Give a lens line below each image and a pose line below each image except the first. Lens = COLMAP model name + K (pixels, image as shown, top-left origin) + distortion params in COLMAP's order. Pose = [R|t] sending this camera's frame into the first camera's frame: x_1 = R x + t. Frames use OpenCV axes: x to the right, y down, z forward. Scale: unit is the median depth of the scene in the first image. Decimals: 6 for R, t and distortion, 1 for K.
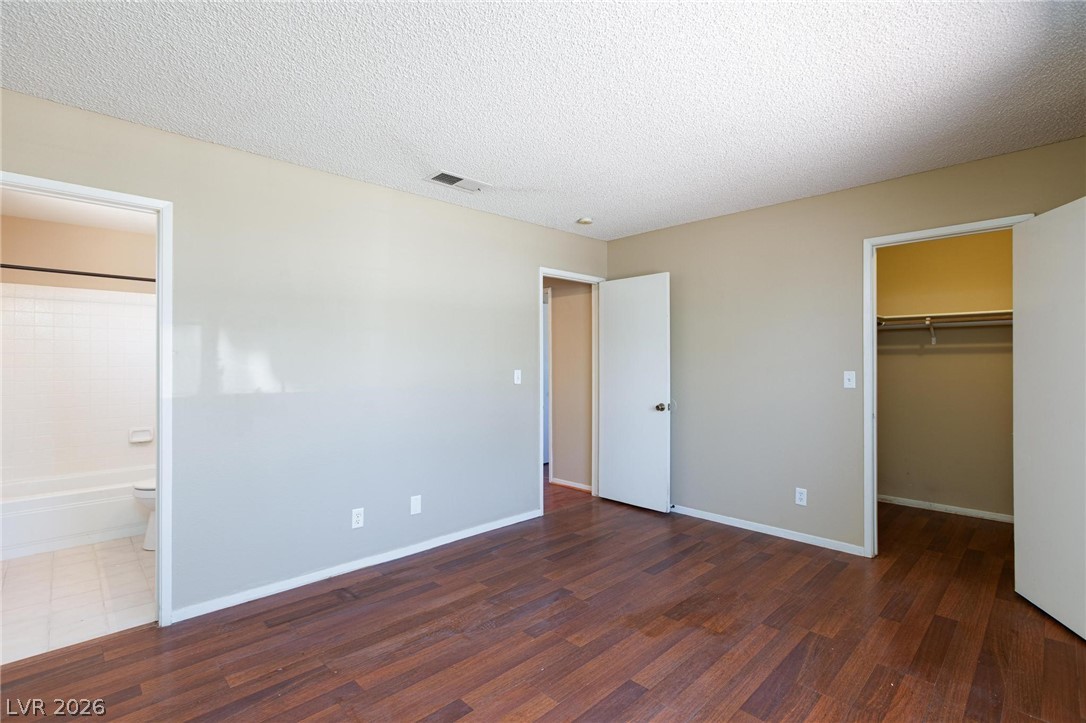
lens RADIAL K [[497.7, 0, 548.8], [0, 497.7, 361.0], [0, 0, 1]] dist [-0.015925, 0.006499]
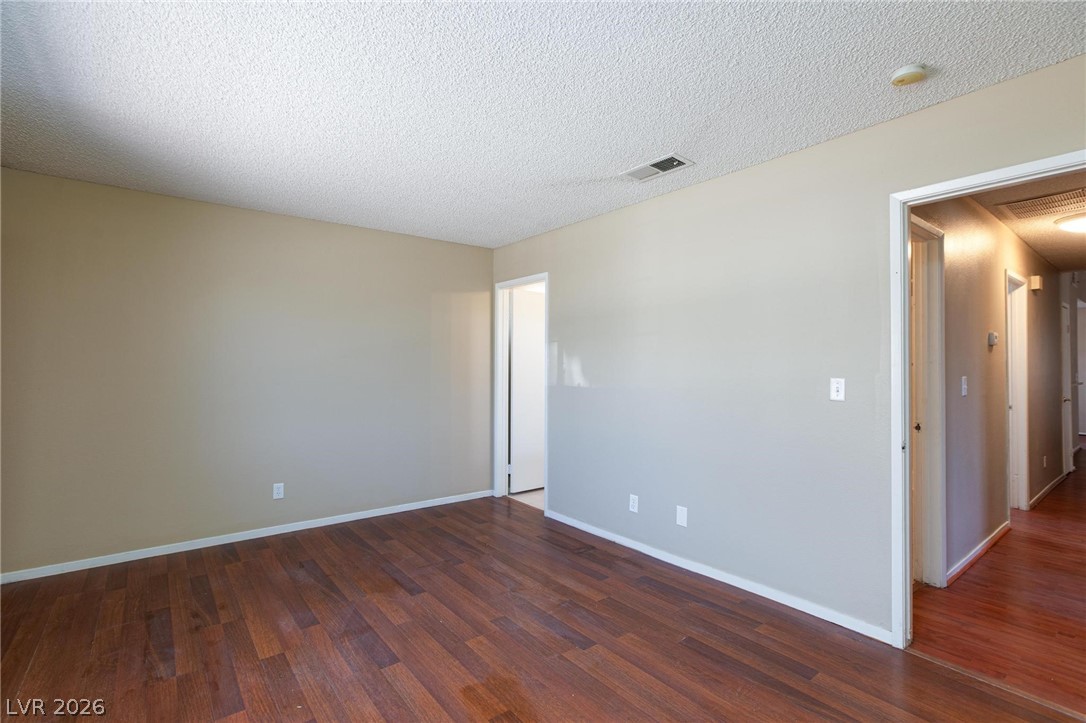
lens RADIAL K [[506.7, 0, 541.7], [0, 506.7, 362.8], [0, 0, 1]] dist [-0.009431, 0.003549]
pose [[-0.109687, -0.007762, -0.993936, 0.955157], [0.002875, 0.999963, -0.008127, 0.006354], [0.993962, -0.003749, -0.109661, 1.115715]]
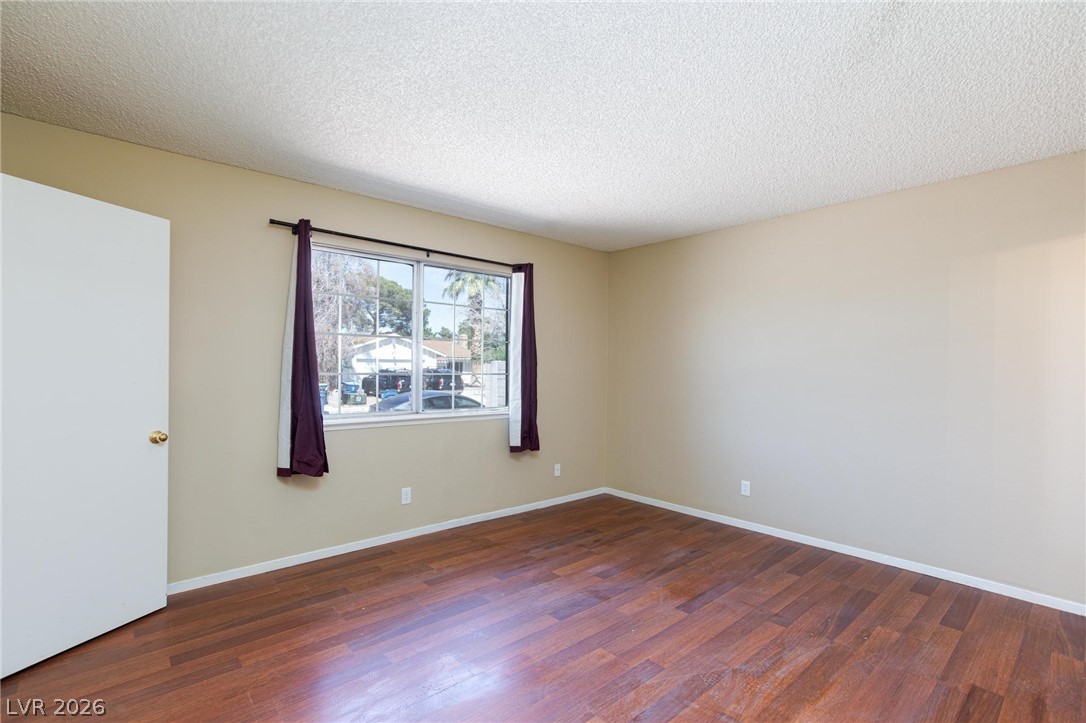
lens RADIAL K [[506.7, 0, 535.0], [0, 506.7, 365.0], [0, 0, 1]] dist [-0.009431, 0.003549]
pose [[-0.997797, -0.005817, 0.066091, 0.115200], [-0.006608, 0.999909, -0.011768, 0.010581], [-0.066016, -0.012179, -0.997744, 1.789521]]
